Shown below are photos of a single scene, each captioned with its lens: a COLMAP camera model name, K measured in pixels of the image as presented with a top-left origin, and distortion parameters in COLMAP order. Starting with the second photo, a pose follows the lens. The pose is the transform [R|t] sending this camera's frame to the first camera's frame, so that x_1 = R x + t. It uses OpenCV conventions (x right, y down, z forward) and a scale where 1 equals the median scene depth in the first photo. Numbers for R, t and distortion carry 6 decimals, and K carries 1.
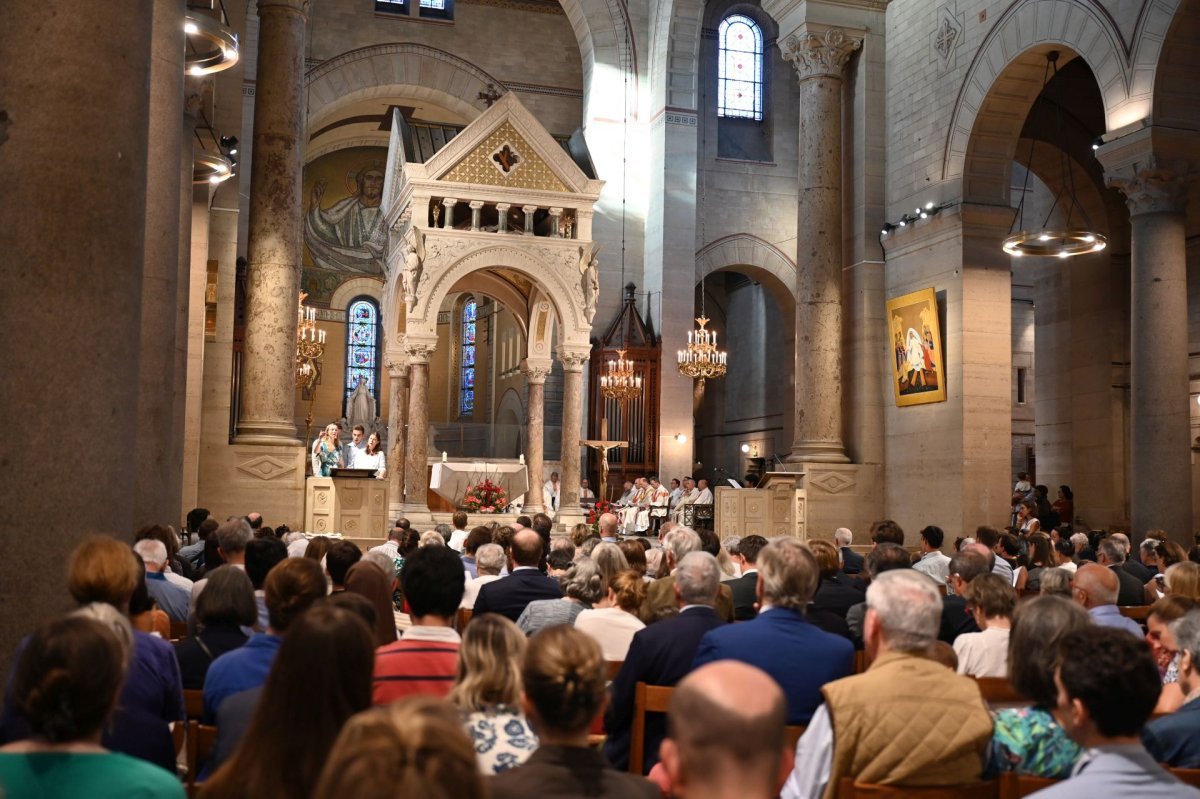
lens RADIAL K [[1294.3, 0, 600.6], [0, 1294.3, 402.8], [0, 0, 1]] dist [-0.001755, 0.000000]
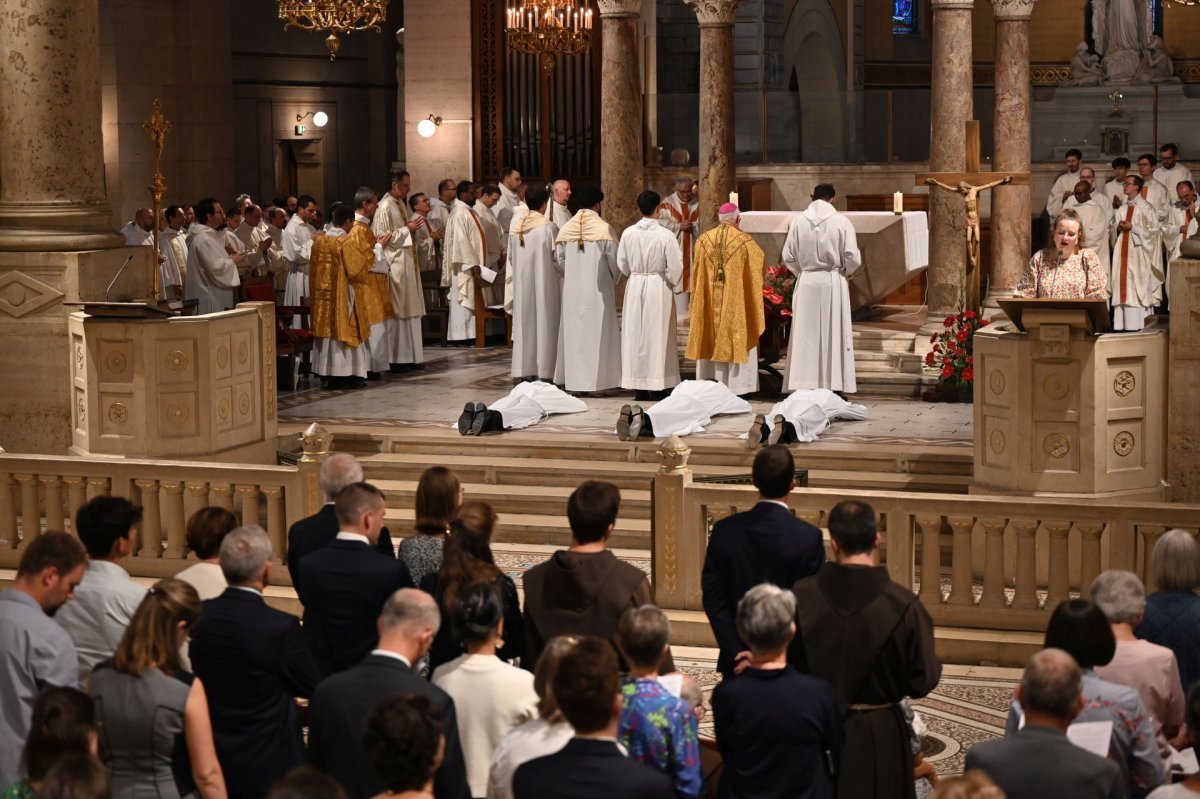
lens RADIAL K [[2411.6, 0, 603.8], [0, 2411.6, 396.1], [0, 0, 1]] dist [0.001713, 0.000000]
pose [[0.807678, 0.037459, -0.588433, 0.371298], [0.074477, 0.983505, 0.164835, -0.038097], [0.584902, -0.176959, 0.791565, 0.268398]]
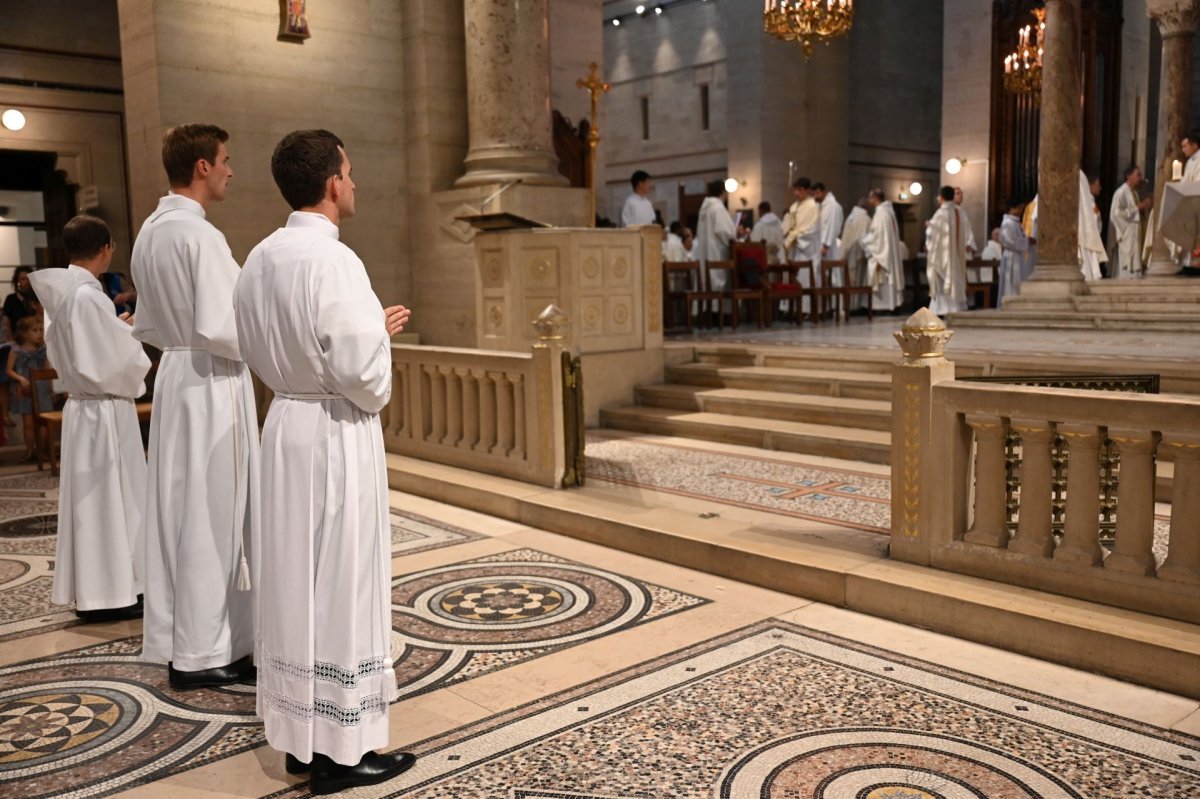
lens RADIAL K [[1061.2, 0, 598.2], [0, 1061.2, 397.5], [0, 0, 1]] dist [0.002179, 0.002936]
pose [[0.424625, 0.073284, -0.902398, 0.178907], [0.102429, 0.986431, 0.128307, 0.054448], [0.899556, -0.146914, 0.411357, 0.613774]]
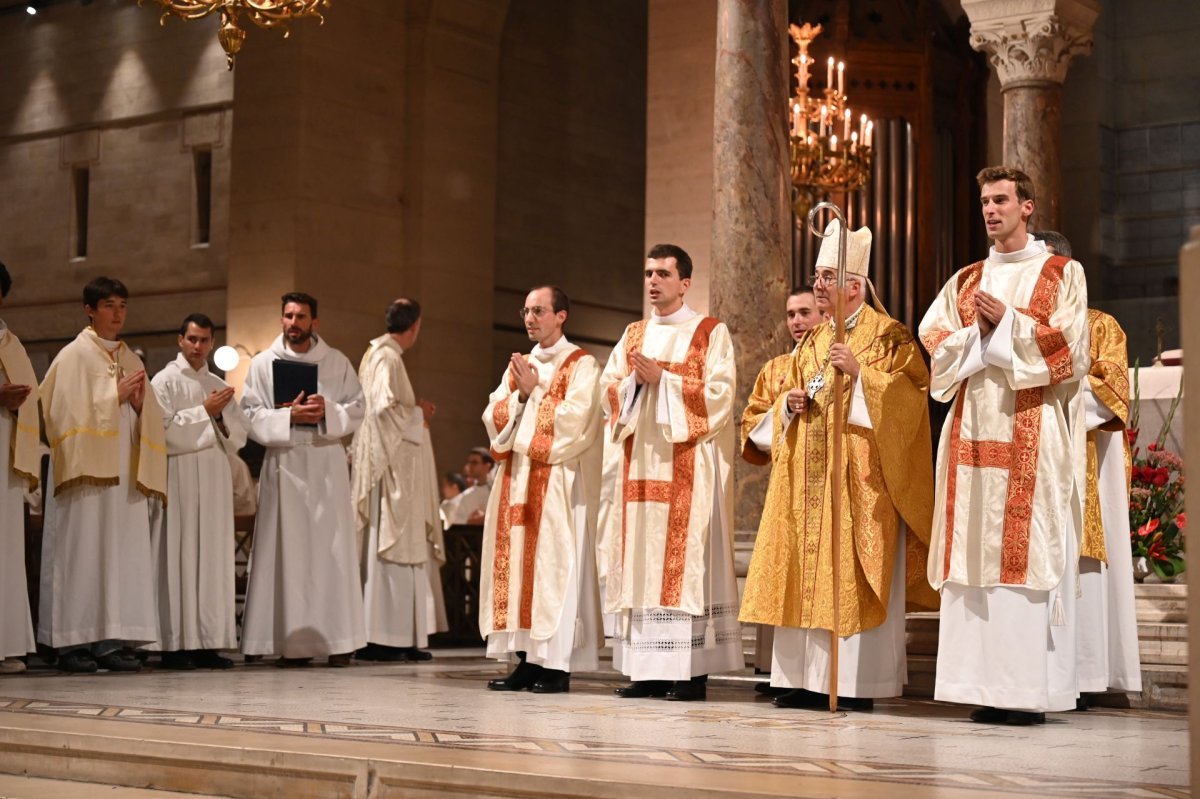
lens RADIAL K [[2172.9, 0, 611.8], [0, 2172.9, 401.1], [0, 0, 1]] dist [0.000022, 0.000000]
pose [[0.602516, -0.072592, -0.794799, 0.162988], [0.061619, 0.997114, -0.044358, 0.066387], [0.795725, -0.022248, 0.605250, 0.711264]]
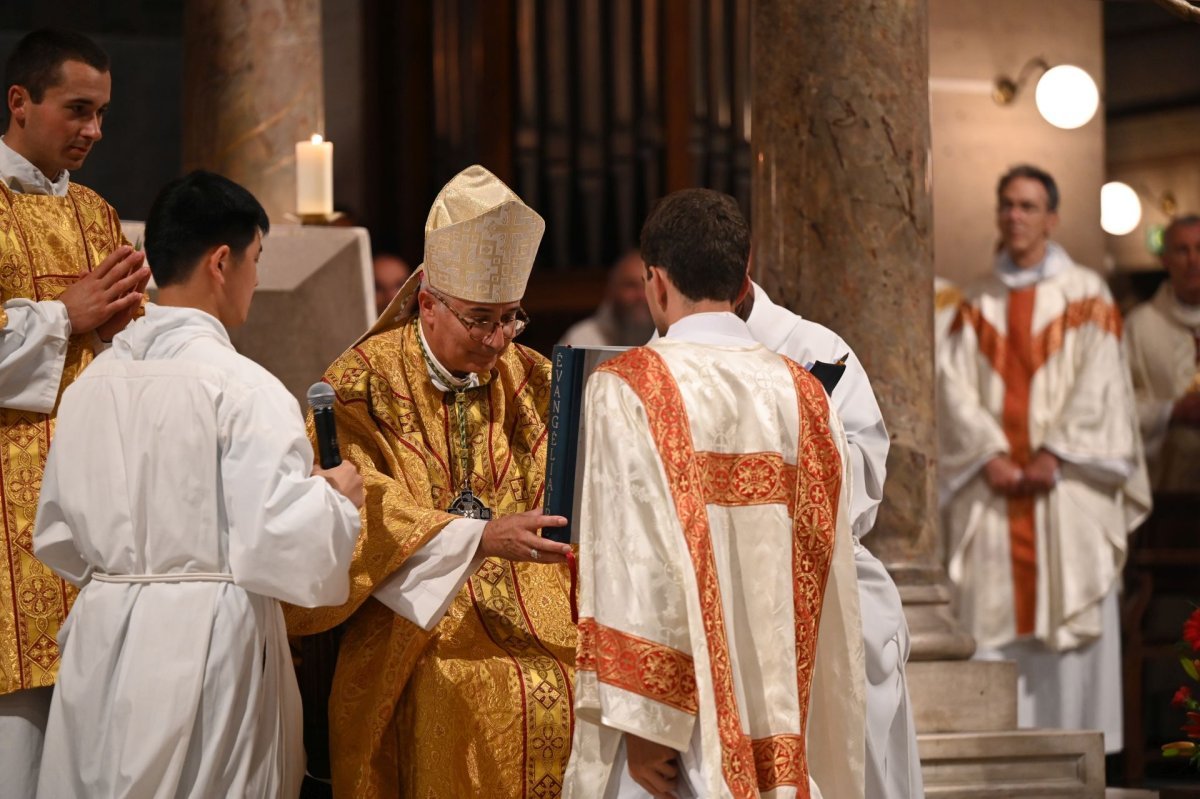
lens RADIAL K [[4701.1, 0, 594.4], [0, 4701.1, 401.5], [0, 0, 1]] dist [0.342276, 0.000000]
pose [[0.975857, -0.024361, 0.217046, -0.132298], [0.014609, 0.998815, 0.046421, 0.046415], [-0.217919, -0.042129, 0.975057, 0.616861]]
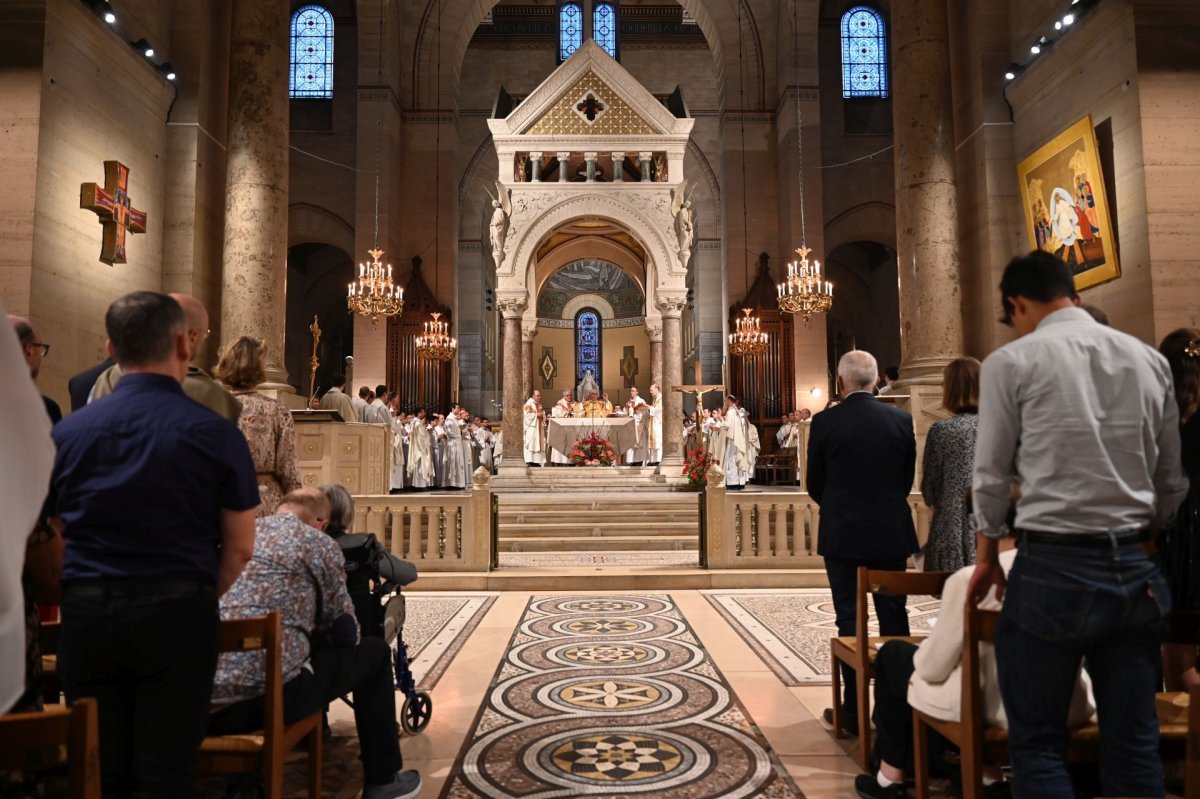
lens RADIAL K [[812.1, 0, 604.1], [0, 812.1, 400.2], [0, 0, 1]] dist [-0.001880, 0.002812]
pose [[0.962721, -0.050613, -0.265717, 0.090487], [0.048749, 0.998718, -0.013610, 0.043855], [0.266066, 0.000150, 0.963955, 0.403097]]
